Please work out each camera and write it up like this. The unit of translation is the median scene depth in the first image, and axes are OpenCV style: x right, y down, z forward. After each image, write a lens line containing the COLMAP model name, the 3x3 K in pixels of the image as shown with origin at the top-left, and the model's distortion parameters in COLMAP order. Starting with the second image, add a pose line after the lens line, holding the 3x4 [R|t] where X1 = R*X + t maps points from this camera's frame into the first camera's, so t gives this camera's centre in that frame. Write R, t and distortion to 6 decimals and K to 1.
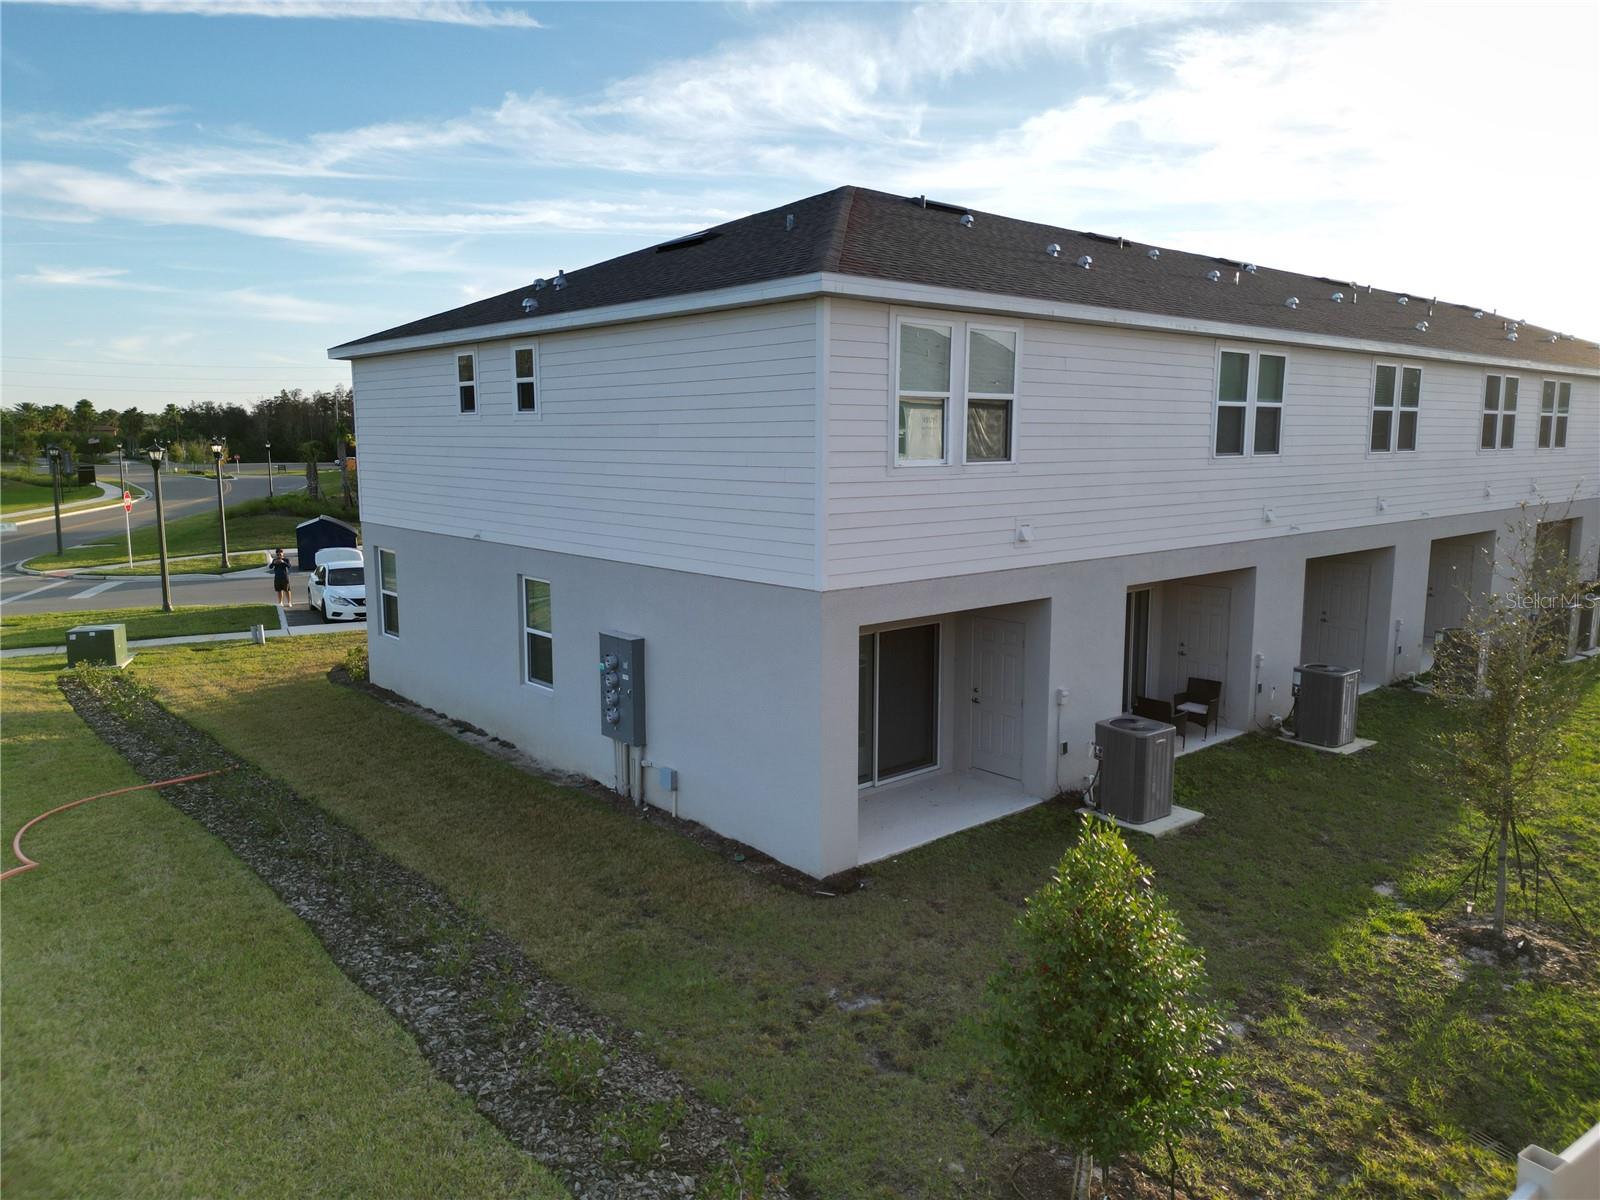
lens RADIAL K [[1116.2, 0, 800.0], [0, 1116.2, 600.0], [0, 0, 1]] dist [0.086492, -0.092072]
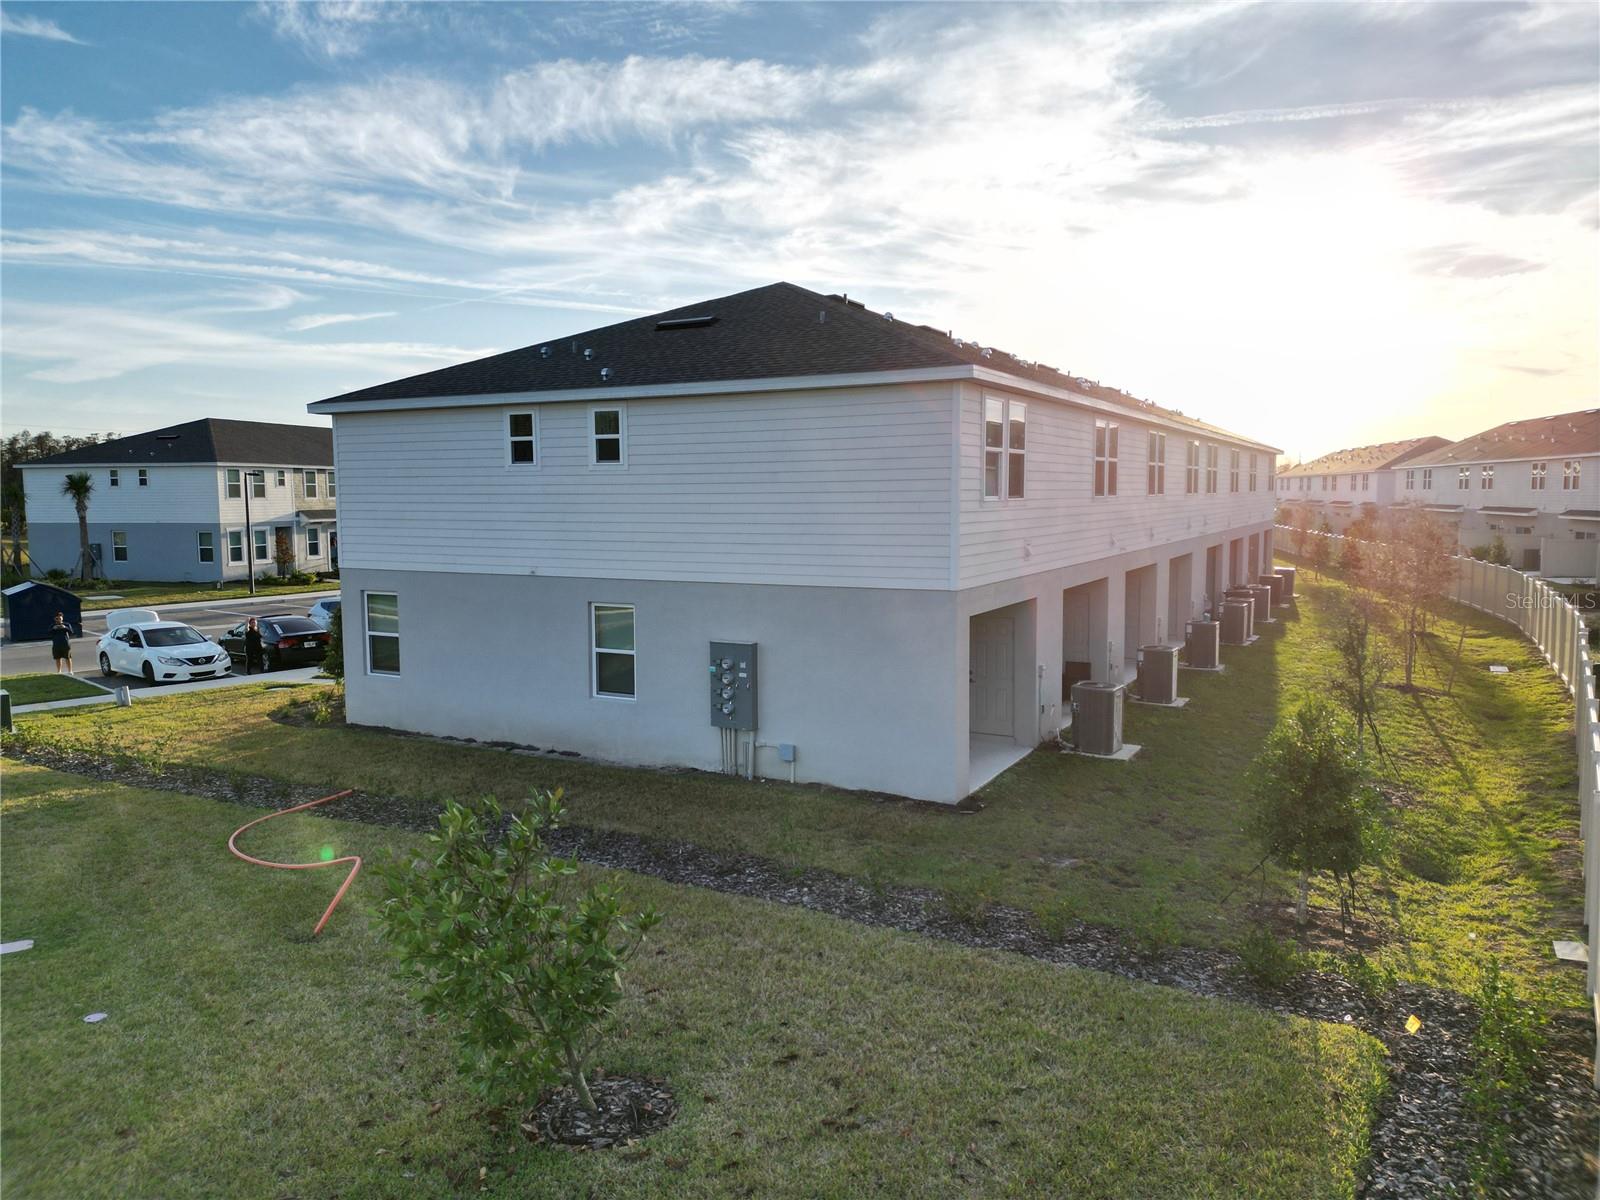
lens RADIAL K [[1119.4, 0, 800.0], [0, 1119.4, 600.0], [0, 0, 1]] dist [0.035817, -0.027383]
pose [[0.934108, -0.040530, 0.354682, -0.460550], [0.058082, 0.997551, -0.038977, 0.032598], [-0.352234, 0.057010, 0.934174, -0.158118]]
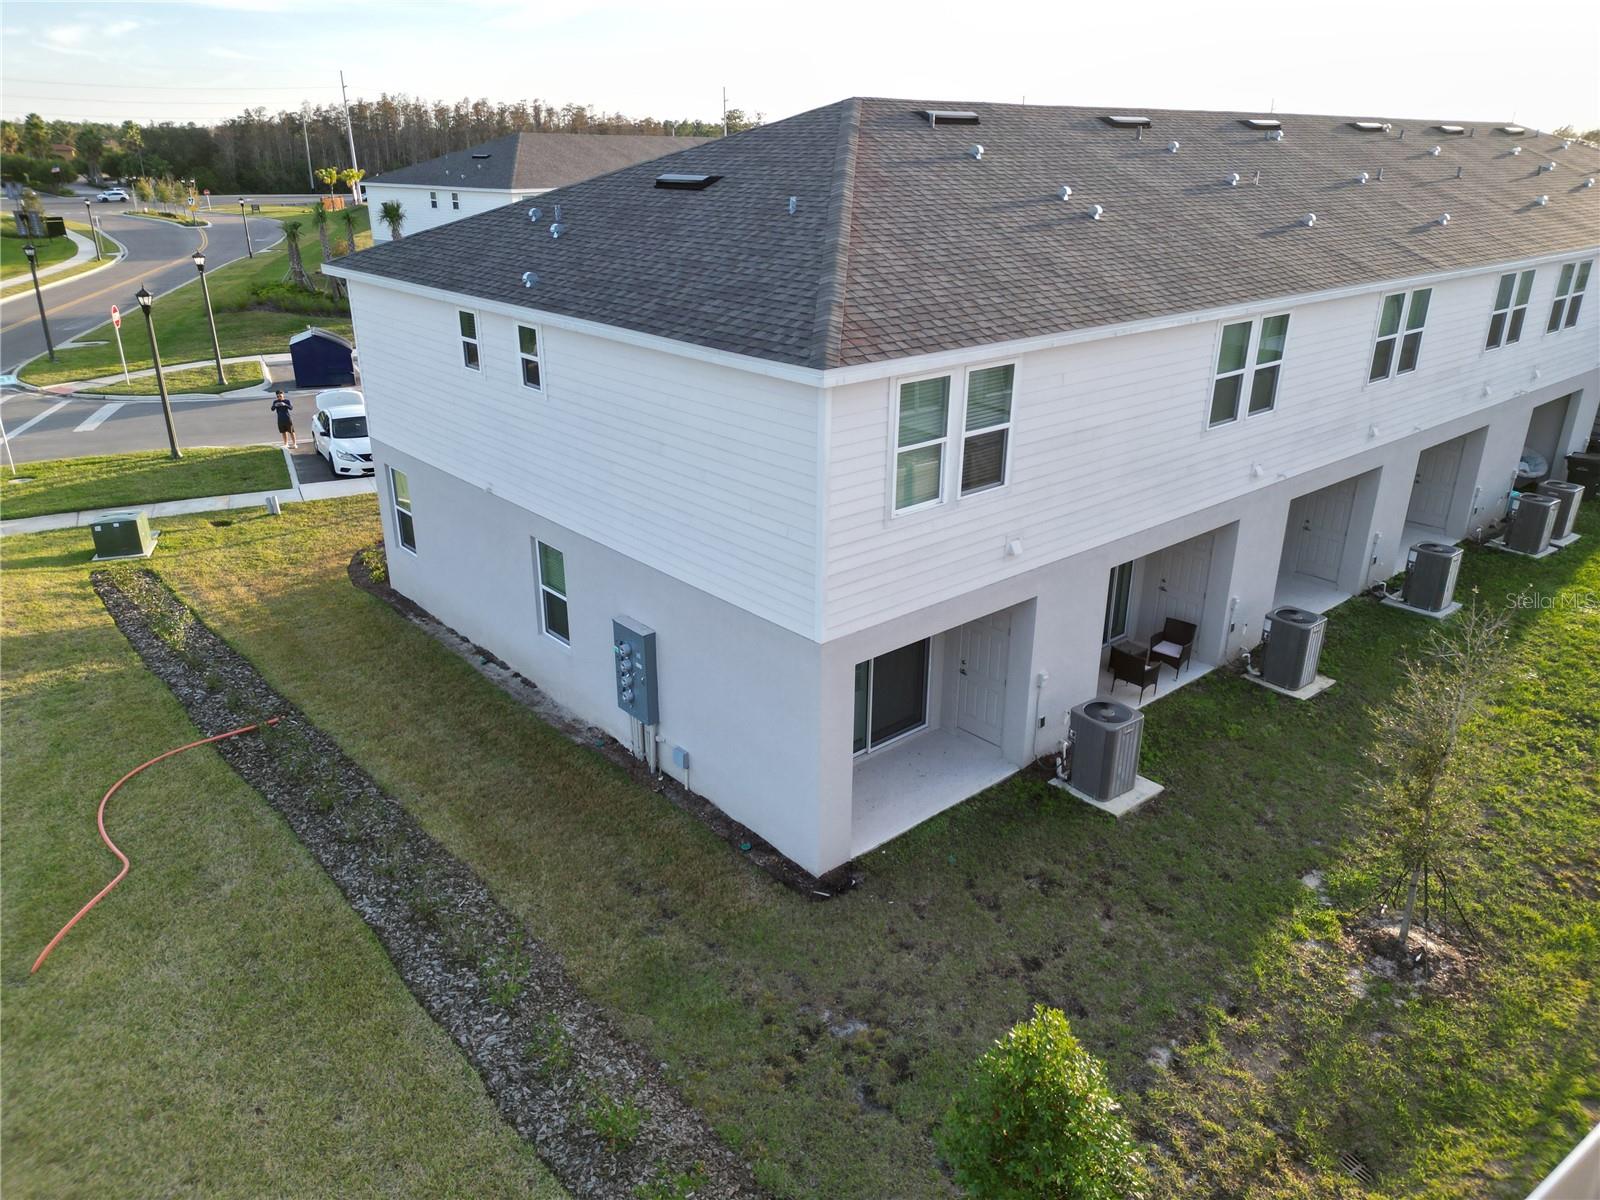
lens RADIAL K [[1116.2, 0, 800.0], [0, 1116.2, 600.0], [0, 0, 1]] dist [0.086492, -0.092072]
pose [[0.999985, 0.005498, 0.000711, -0.001261], [-0.005511, 0.971836, 0.235595, -0.214050], [0.000604, -0.235595, 0.971851, -0.029206]]
